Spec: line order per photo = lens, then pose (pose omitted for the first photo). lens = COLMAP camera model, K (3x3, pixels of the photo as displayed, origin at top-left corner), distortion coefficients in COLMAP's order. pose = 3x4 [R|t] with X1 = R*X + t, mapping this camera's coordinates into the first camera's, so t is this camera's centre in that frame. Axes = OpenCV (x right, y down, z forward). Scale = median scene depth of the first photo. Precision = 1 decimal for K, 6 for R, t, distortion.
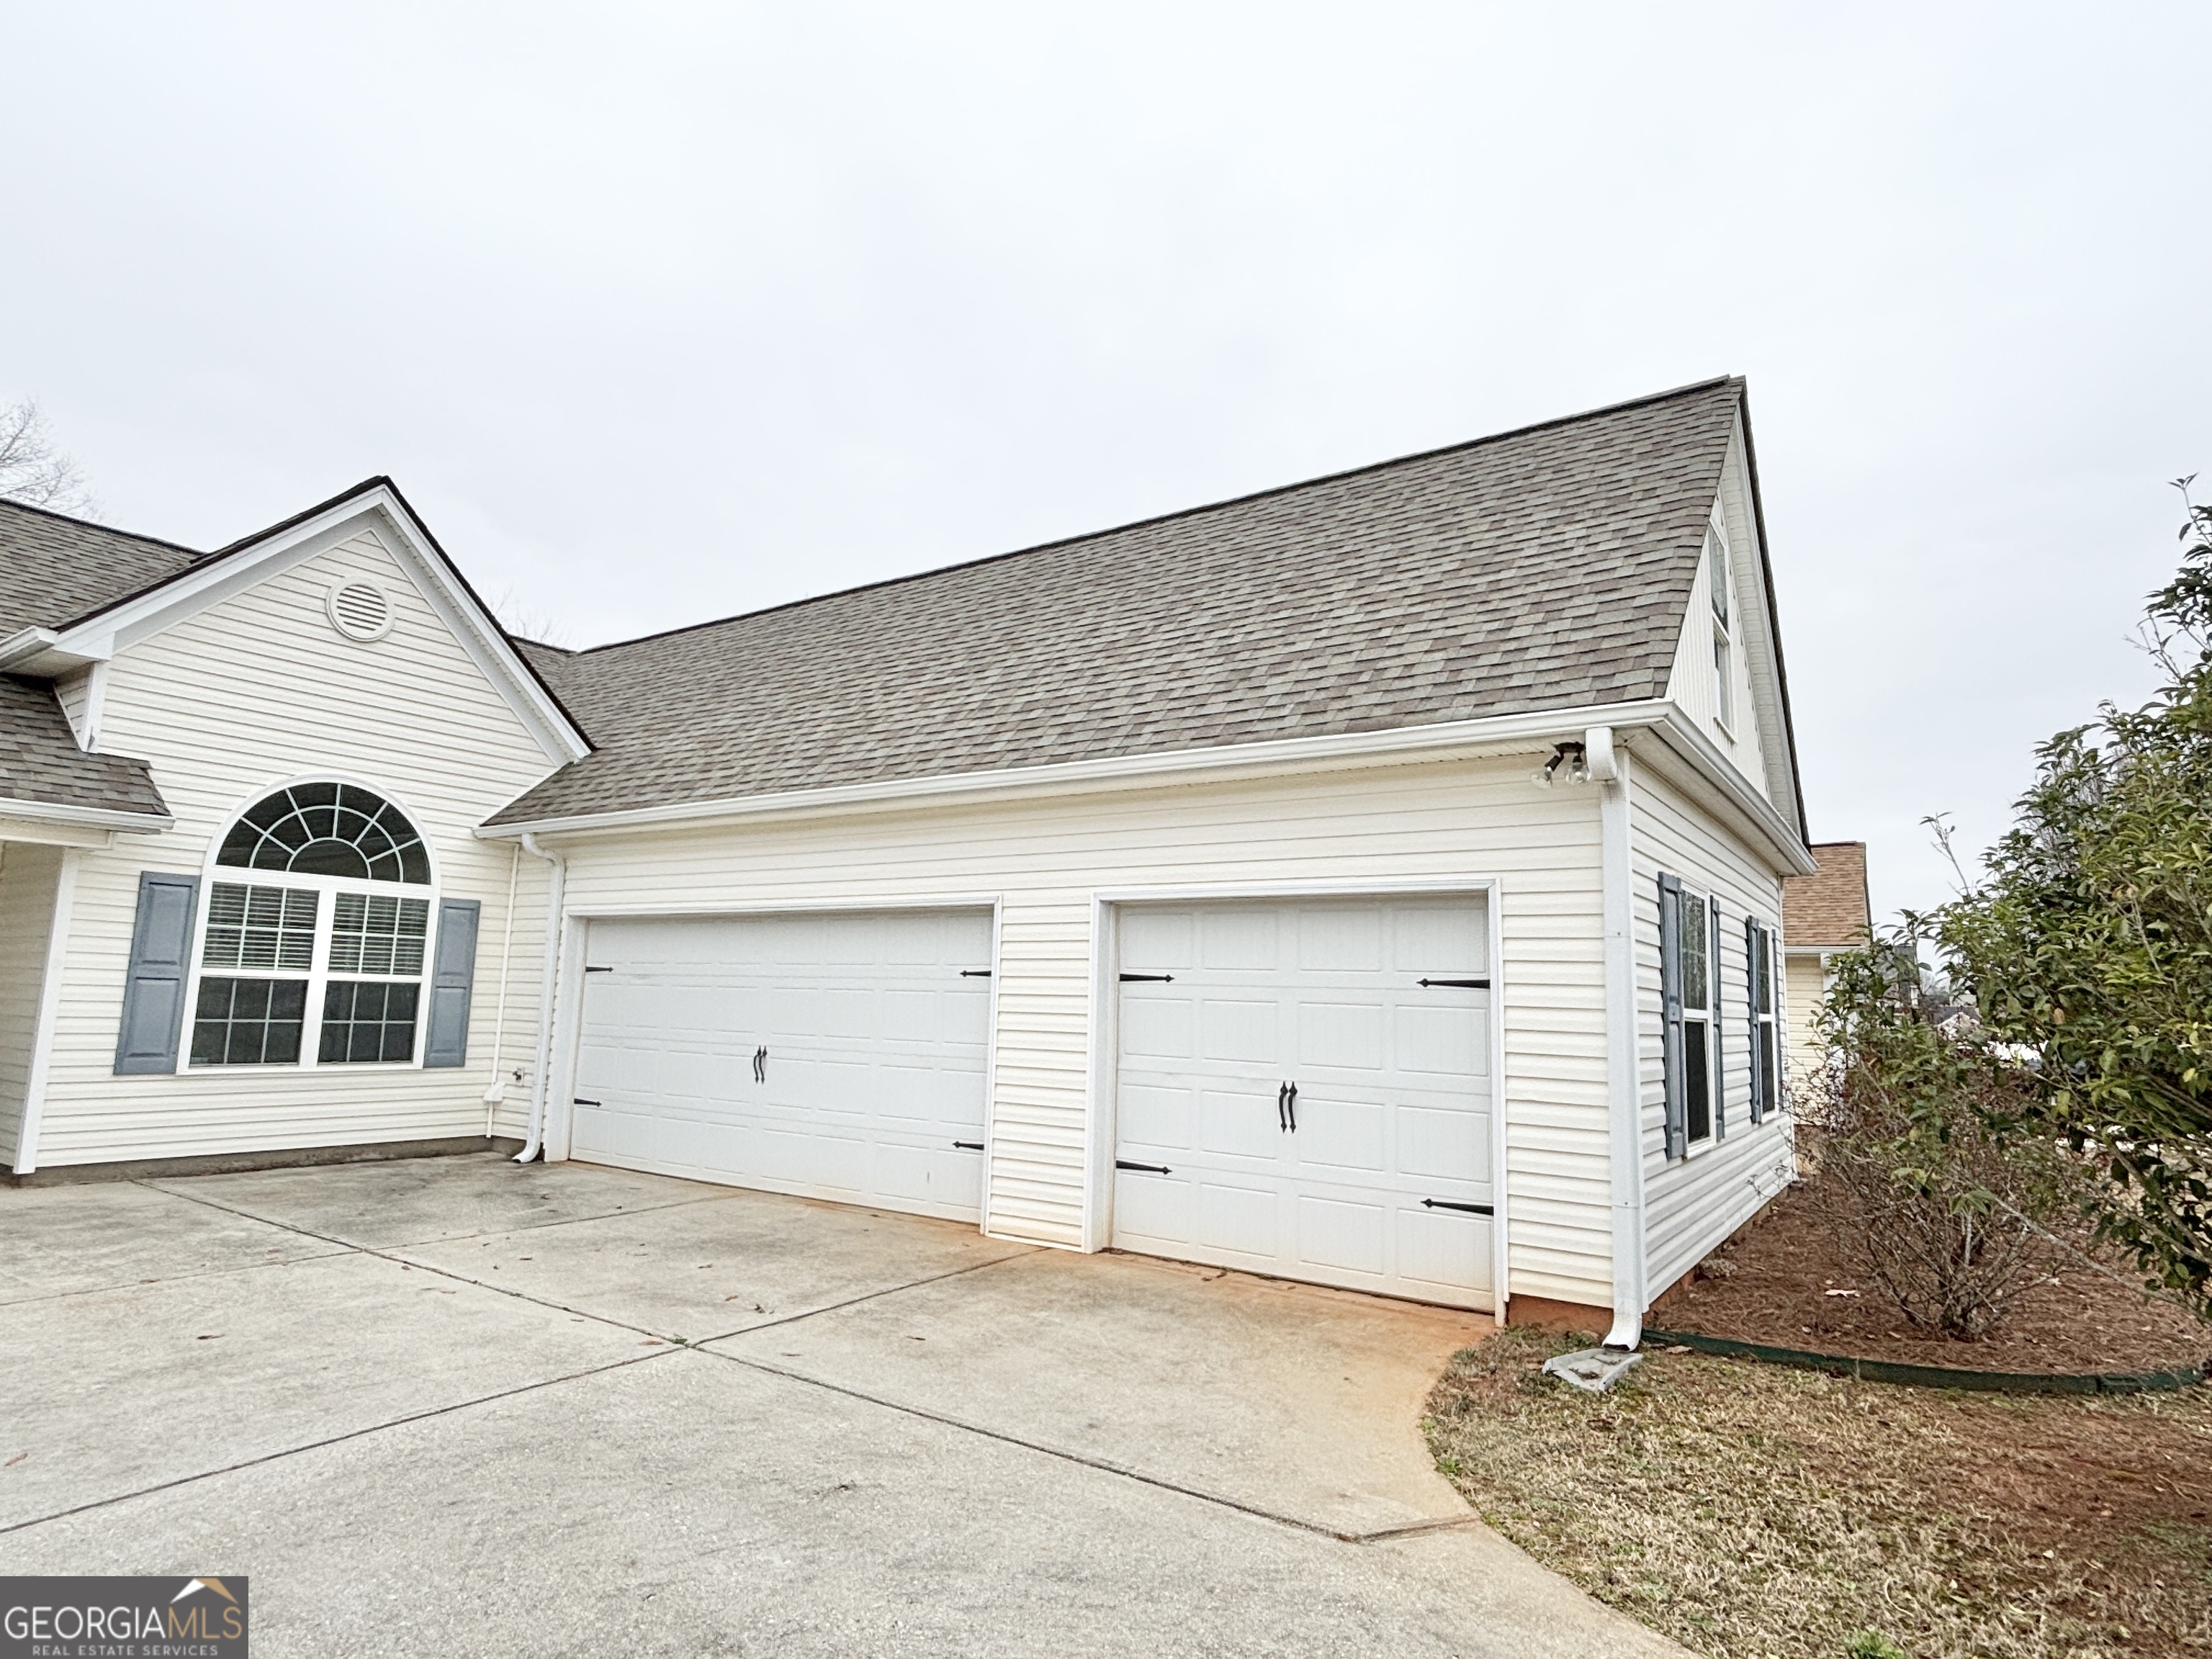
lens RADIAL K [[1215.3, 0, 1106.0], [0, 1215.3, 829.5], [0, 0, 1]] dist [0.025584, -0.038810]
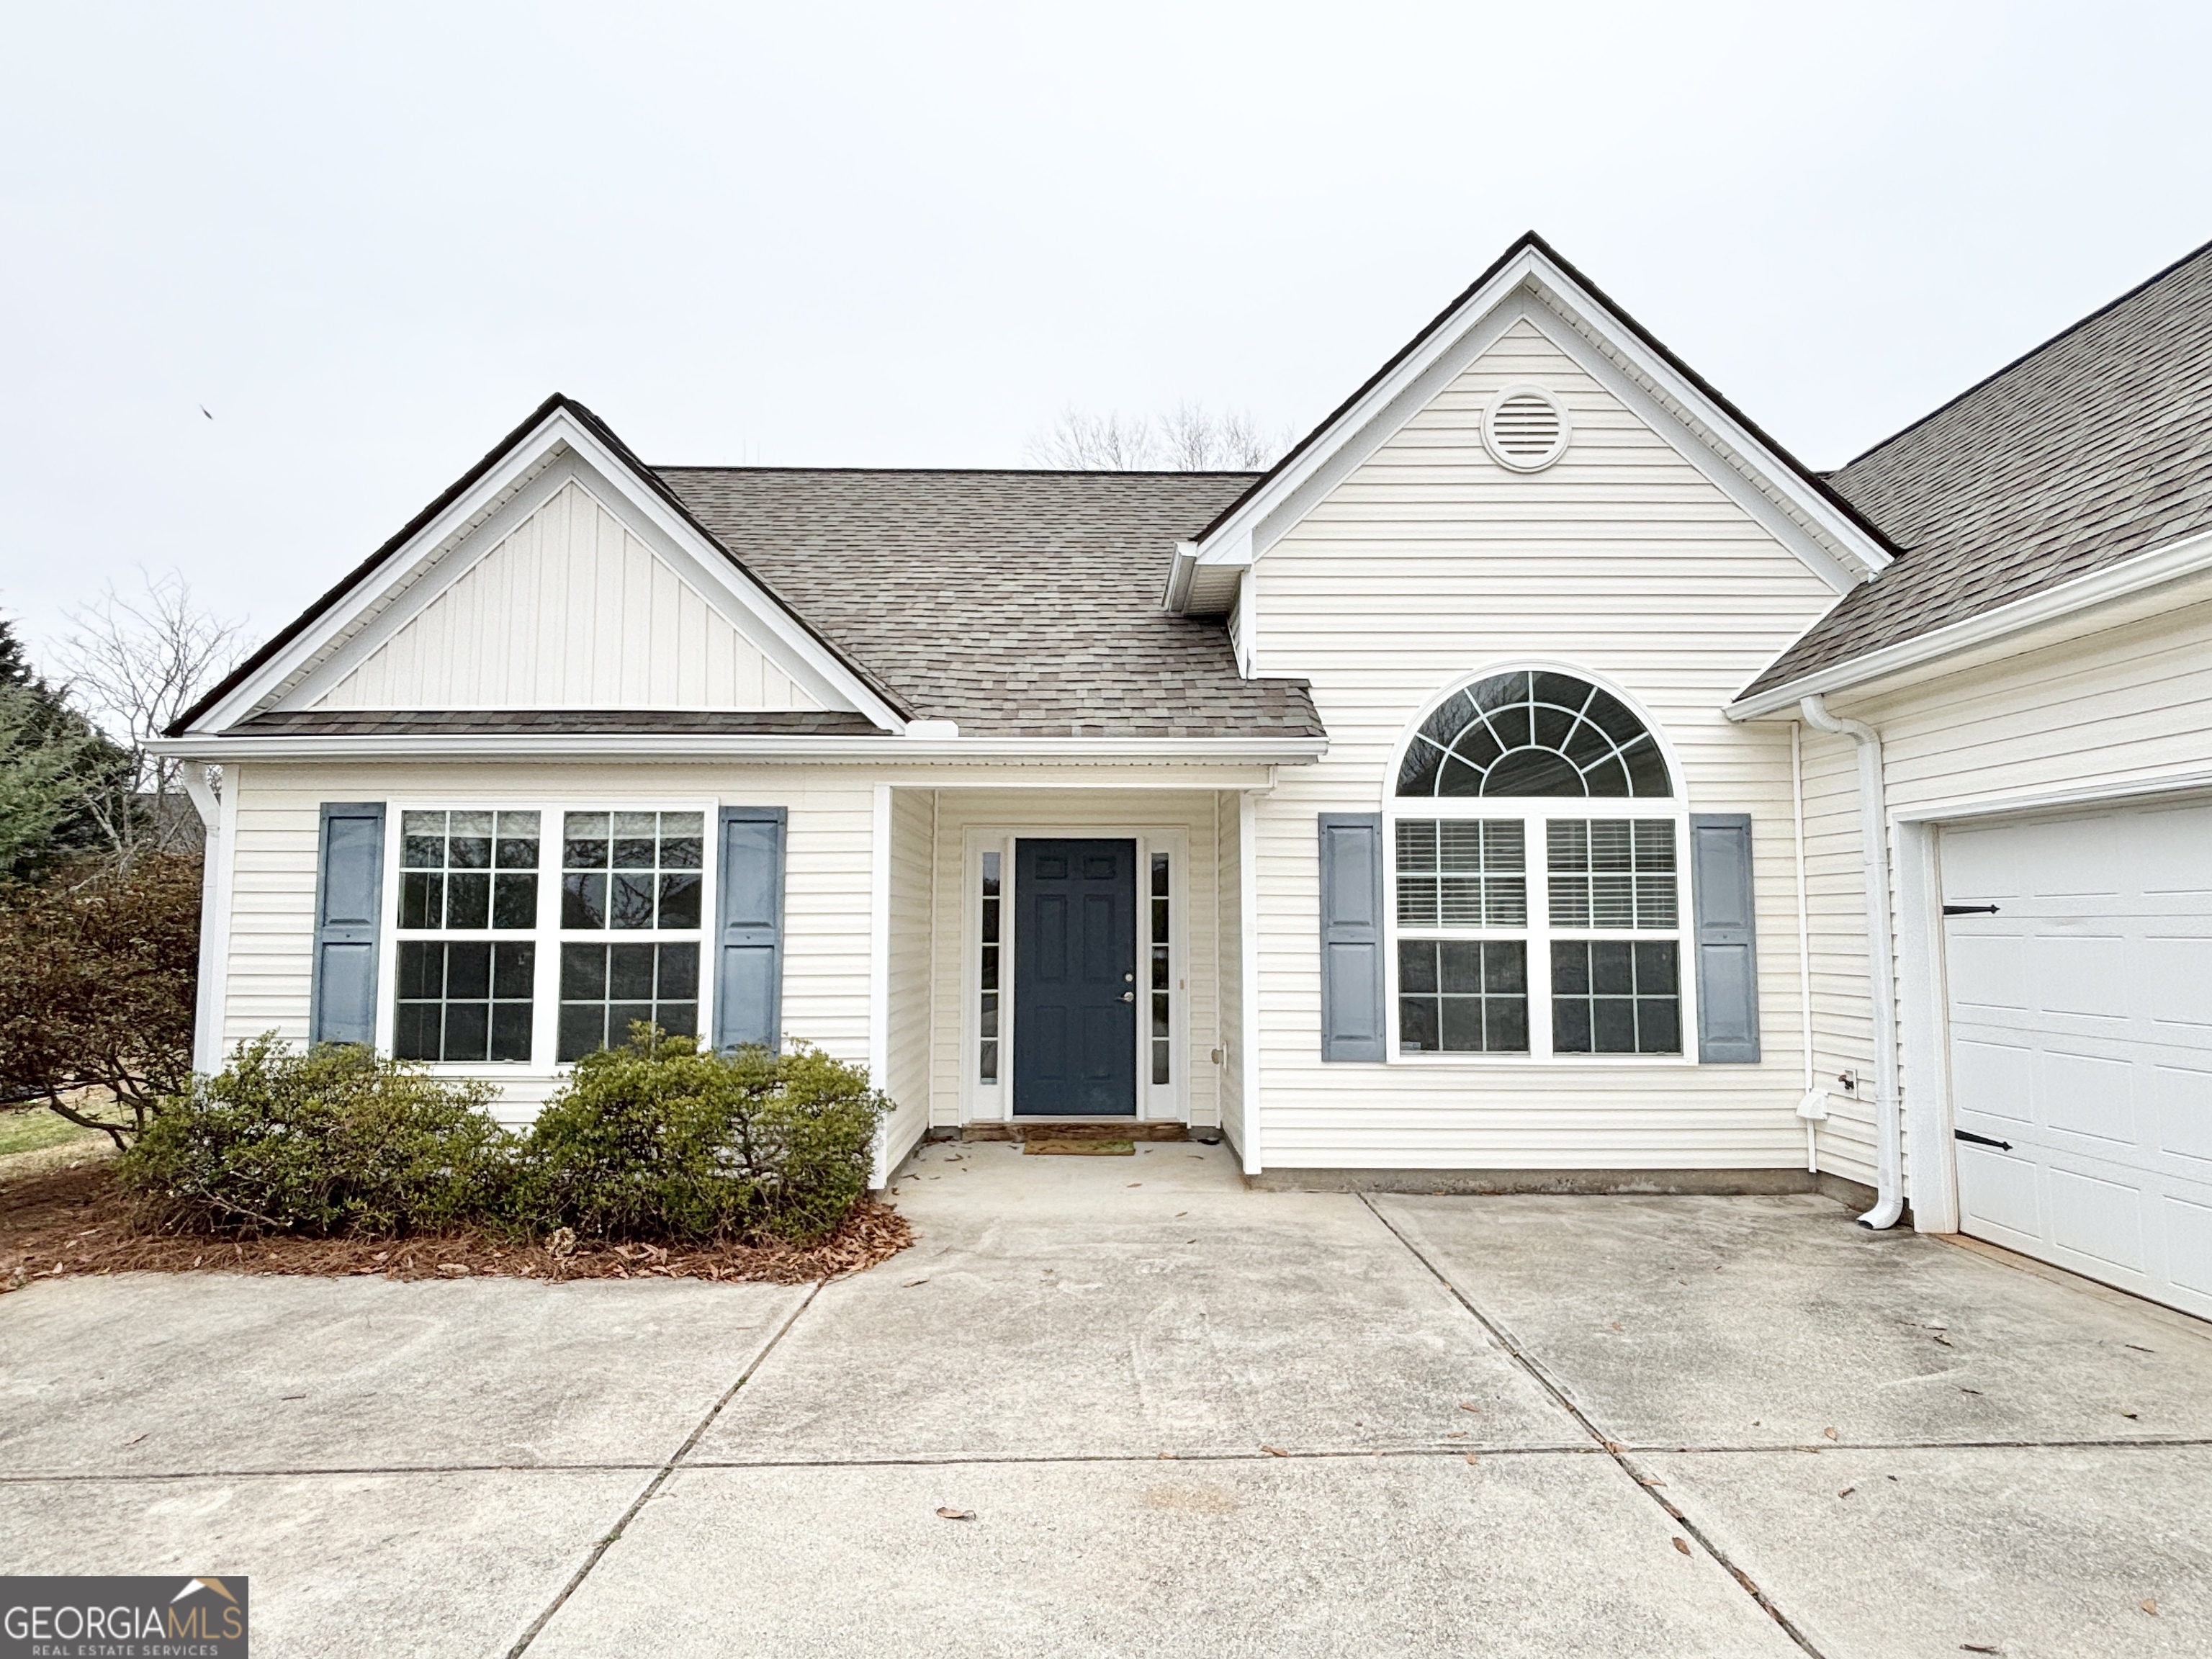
lens RADIAL K [[1215.3, 0, 1106.0], [0, 1215.3, 829.5], [0, 0, 1]] dist [0.025584, -0.038810]
pose [[0.563135, -0.092584, -0.821162, -0.189939], [0.129465, 0.991318, -0.022985, 0.042007], [0.816160, -0.093368, 0.570233, 0.384553]]
